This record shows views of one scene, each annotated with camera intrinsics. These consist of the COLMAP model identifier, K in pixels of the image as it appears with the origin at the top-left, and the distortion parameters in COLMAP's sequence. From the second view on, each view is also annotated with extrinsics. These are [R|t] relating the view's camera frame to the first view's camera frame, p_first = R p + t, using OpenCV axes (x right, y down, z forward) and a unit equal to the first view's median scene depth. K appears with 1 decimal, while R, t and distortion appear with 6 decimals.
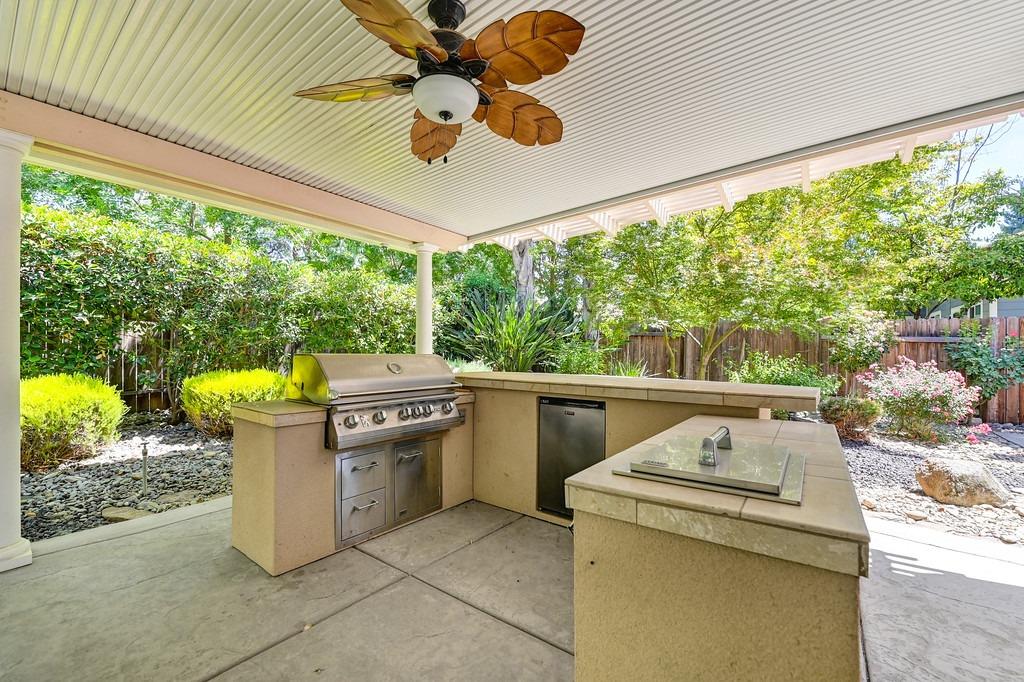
lens RADIAL K [[412.5, 0, 512.0], [0, 412.5, 346.7], [0, 0, 1]] dist [-0.001802, -0.000207]
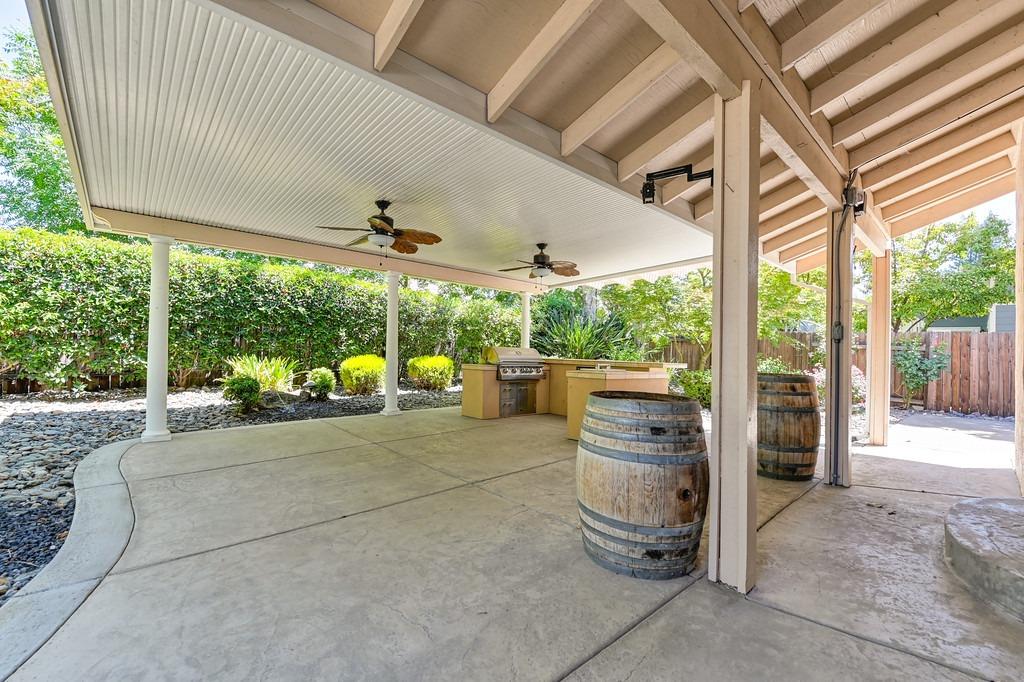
lens RADIAL K [[412.5, 0, 512.0], [0, 412.5, 346.7], [0, 0, 1]] dist [-0.001802, -0.000207]
pose [[0.980791, 0.017031, -0.194317, 0.070076], [-0.018524, 0.999811, -0.005871, 0.012404], [0.194180, 0.009358, 0.980921, -0.629467]]
